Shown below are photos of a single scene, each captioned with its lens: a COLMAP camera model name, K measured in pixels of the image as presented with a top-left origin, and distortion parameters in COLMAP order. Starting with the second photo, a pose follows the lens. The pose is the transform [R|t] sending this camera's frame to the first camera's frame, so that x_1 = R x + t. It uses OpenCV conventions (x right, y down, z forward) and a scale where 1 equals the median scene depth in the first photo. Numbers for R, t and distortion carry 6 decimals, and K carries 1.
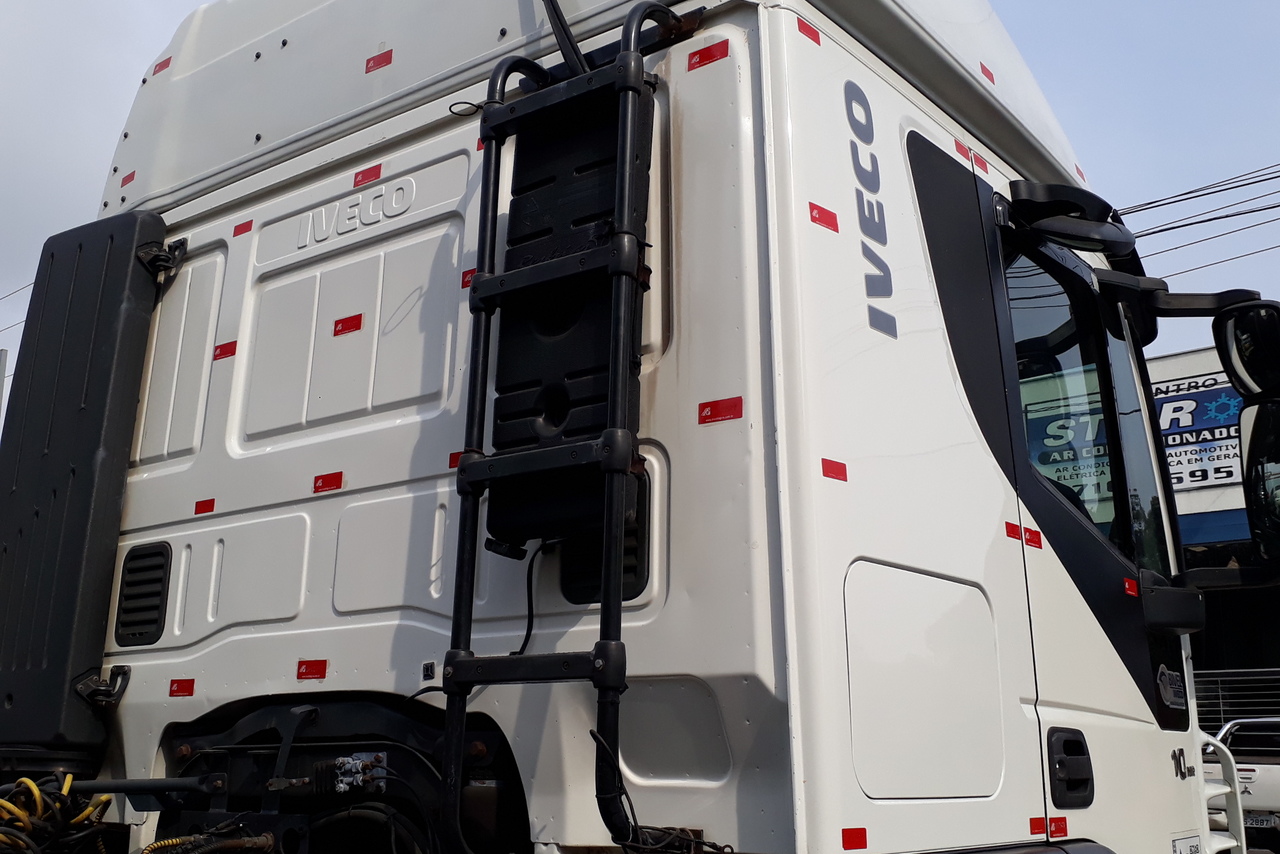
lens RADIAL K [[1342.6, 0, 634.8], [0, 1342.6, 435.2], [0, 0, 1]] dist [0.198063, -0.554810]
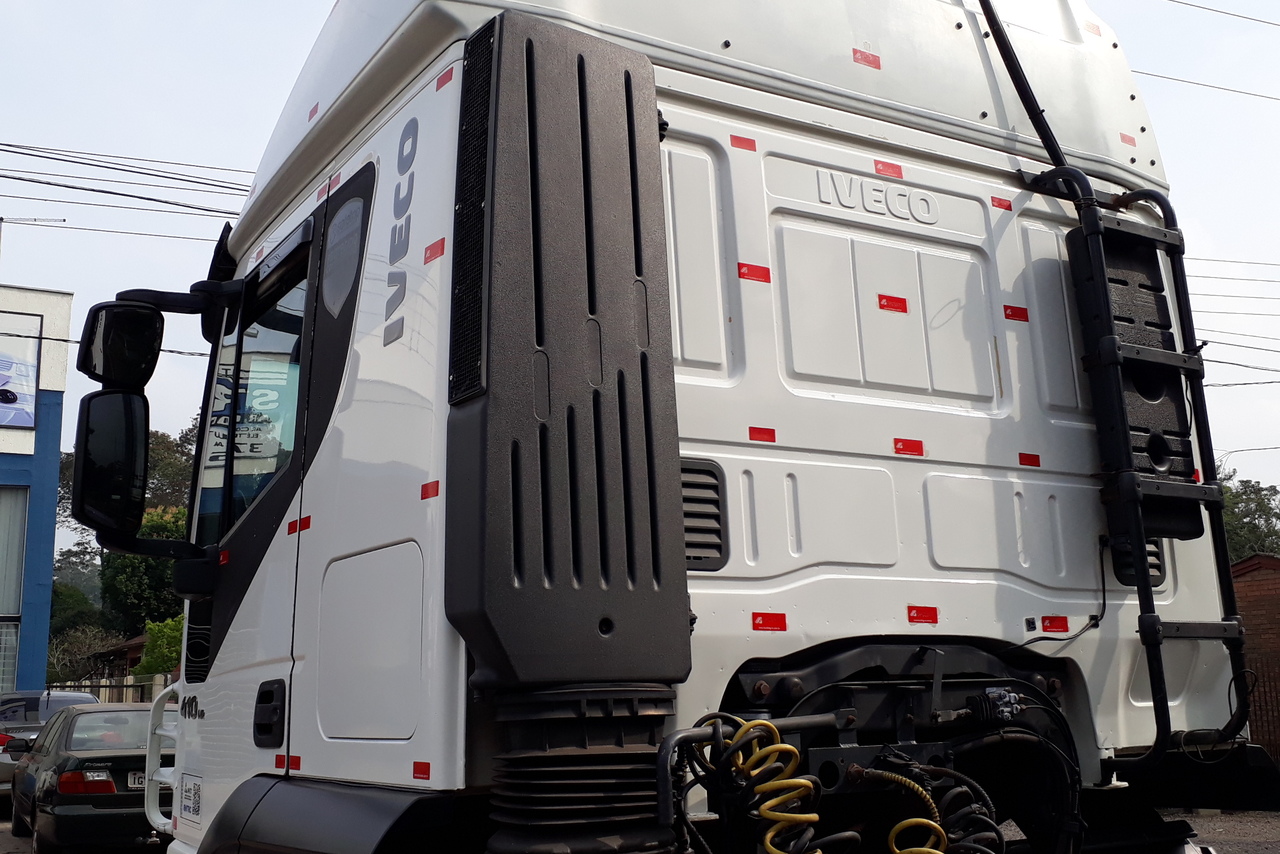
lens RADIAL K [[1342.6, 0, 634.8], [0, 1342.6, 435.2], [0, 0, 1]] dist [0.198063, -0.554810]
pose [[0.354791, 0.162853, 0.920653, -1.333185], [-0.196397, 0.975724, -0.096909, 0.177482], [-0.914085, -0.146431, 0.378162, 0.791395]]
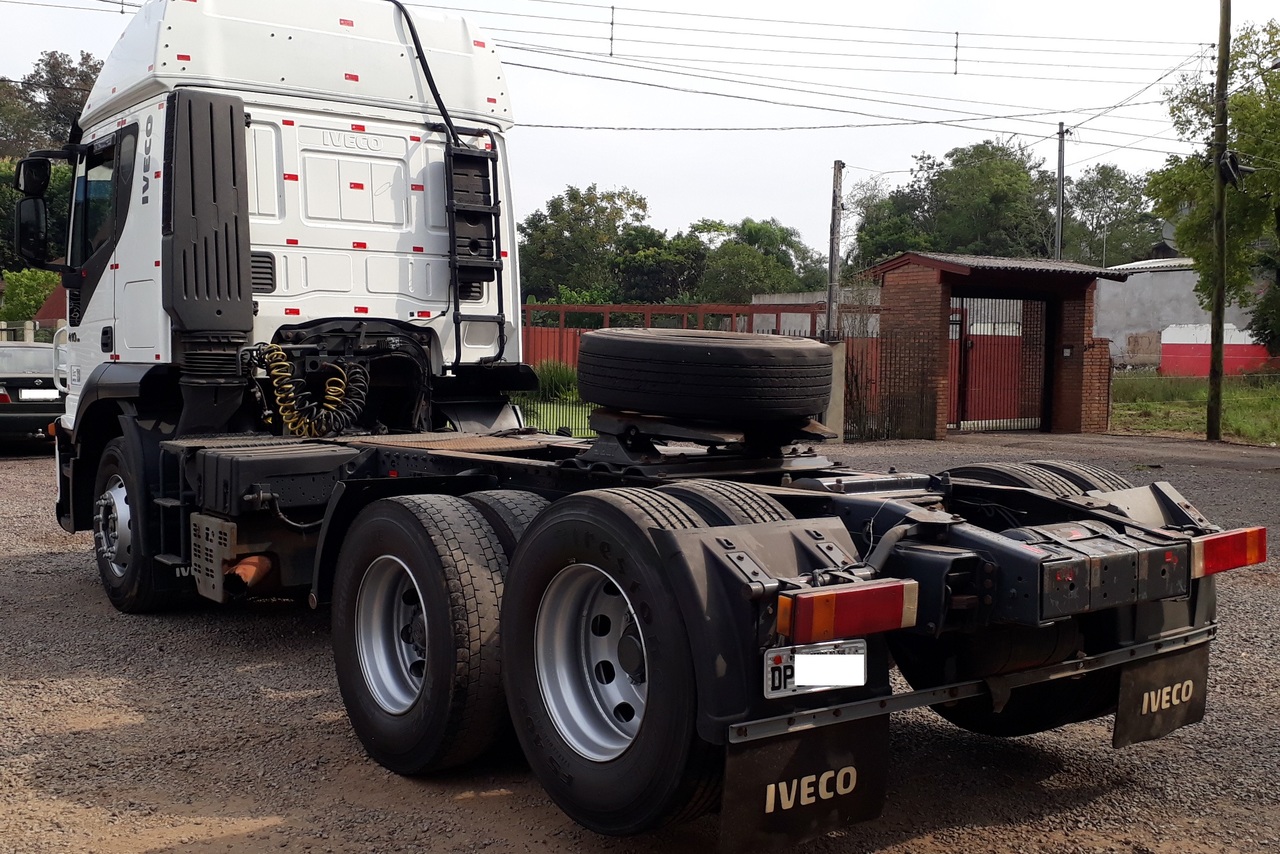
lens RADIAL K [[1342.6, 0, 634.8], [0, 1342.6, 435.2], [0, 0, 1]] dist [0.198063, -0.554810]
pose [[0.263092, -0.061564, 0.962805, -2.876784], [-0.227504, 0.965859, 0.123926, -0.065809], [-0.937563, -0.251646, 0.240103, -0.339381]]
